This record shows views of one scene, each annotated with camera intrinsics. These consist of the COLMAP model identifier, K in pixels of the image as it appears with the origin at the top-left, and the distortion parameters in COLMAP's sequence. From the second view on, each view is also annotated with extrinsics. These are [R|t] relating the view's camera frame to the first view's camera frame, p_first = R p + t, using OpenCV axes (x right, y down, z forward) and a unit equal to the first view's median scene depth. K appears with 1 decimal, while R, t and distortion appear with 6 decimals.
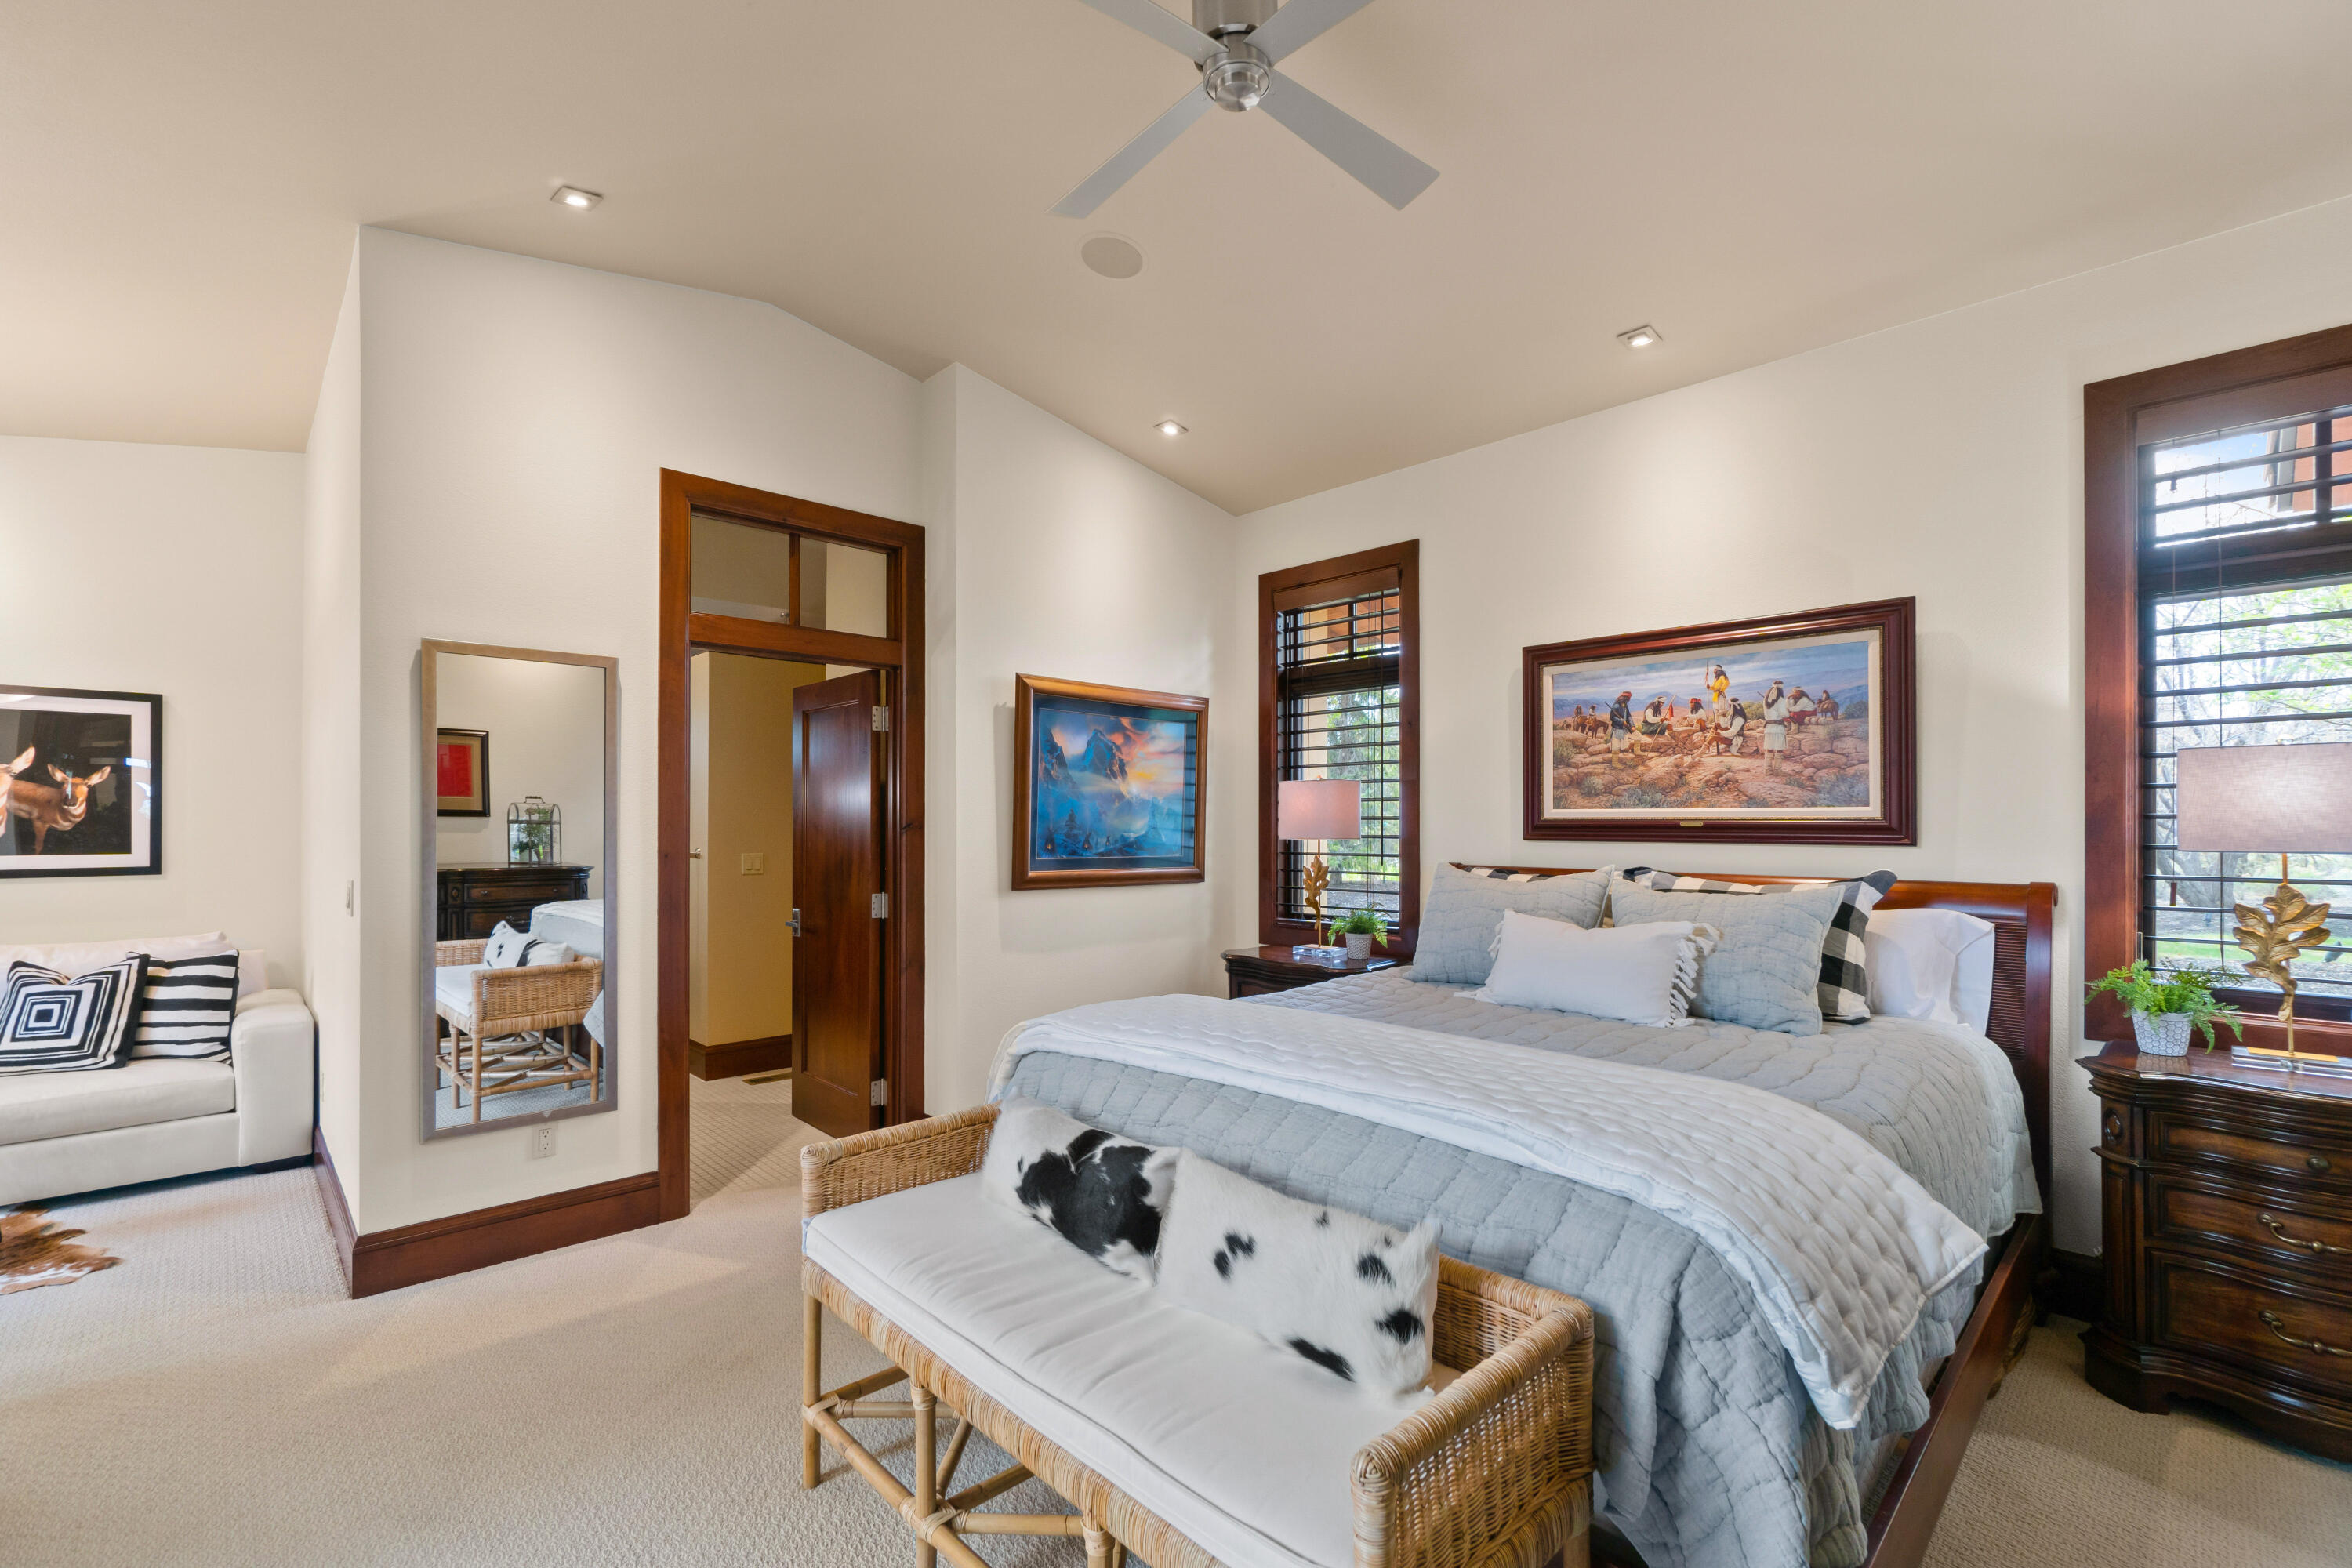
lens RADIAL K [[1007.7, 0, 1173.2], [0, 1007.7, 819.8], [0, 0, 1]] dist [-0.001100, 0.000100]
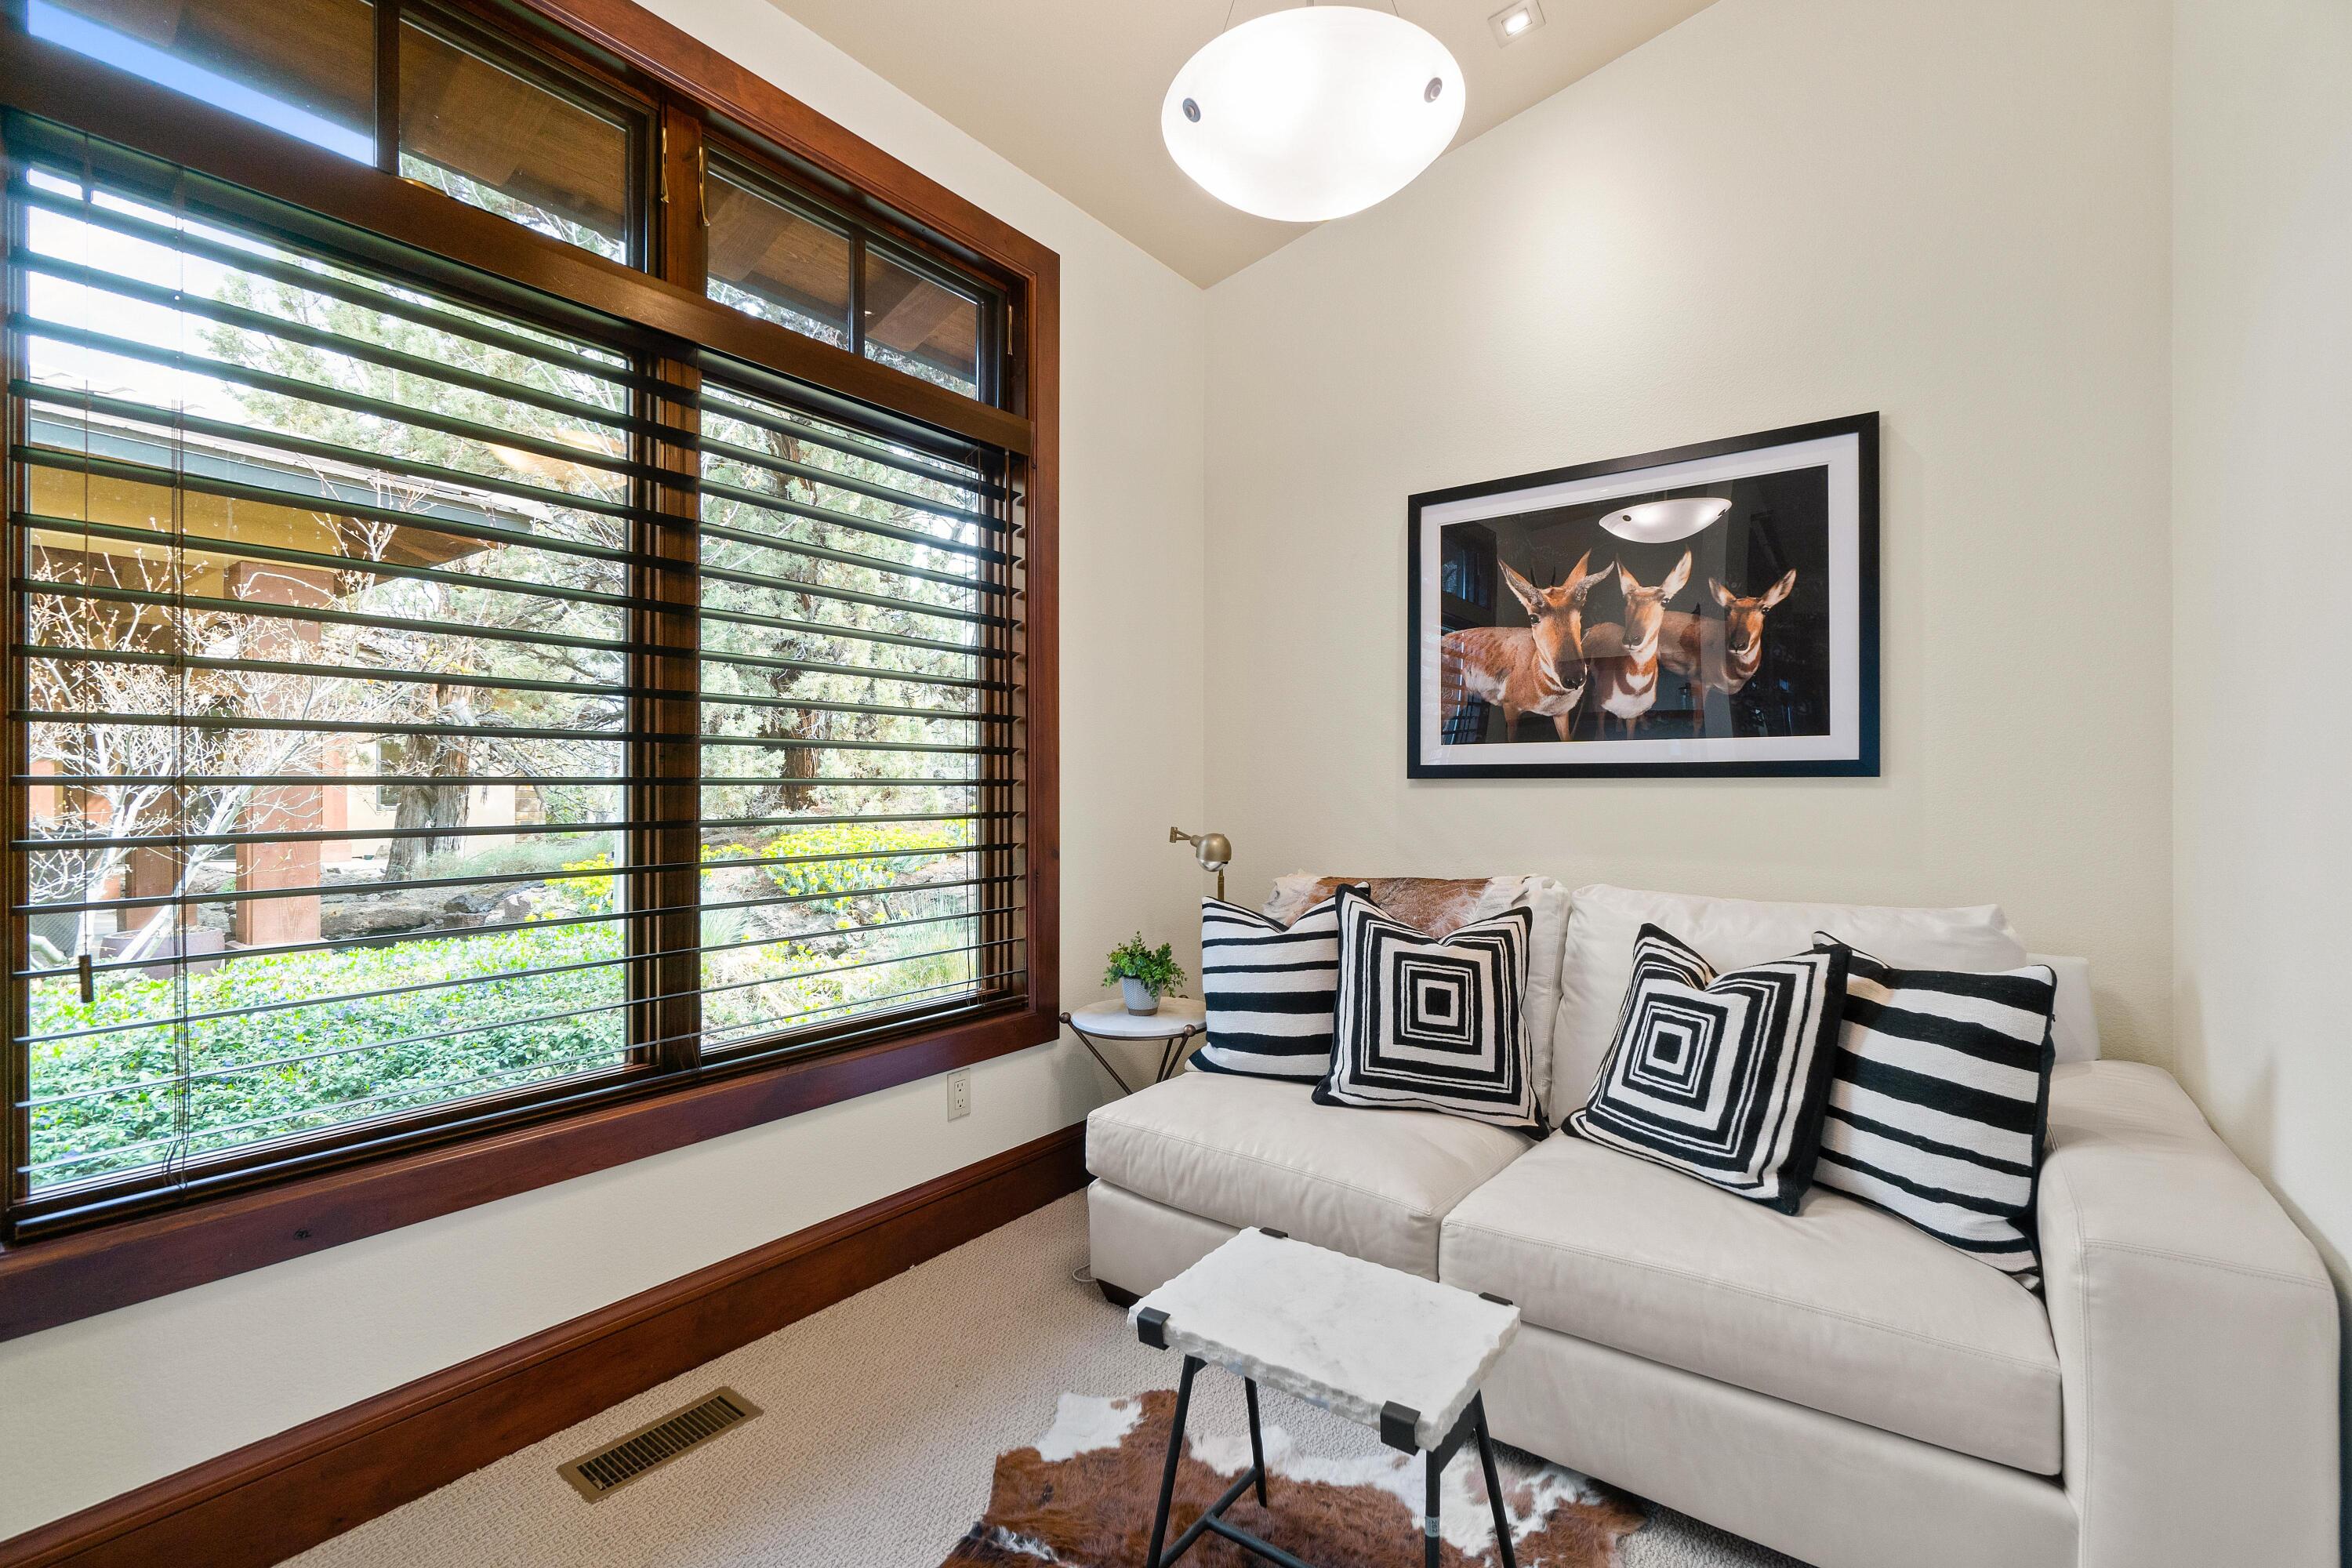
lens RADIAL K [[1038.1, 0, 1190.0], [0, 1038.1, 780.6], [0, 0, 1]] dist [-0.000306, 0.000562]
pose [[0.179614, -0.006940, -0.983713, -0.631363], [0.002959, 0.999974, -0.006515, 0.065235], [0.983733, -0.001740, 0.179630, 0.643492]]
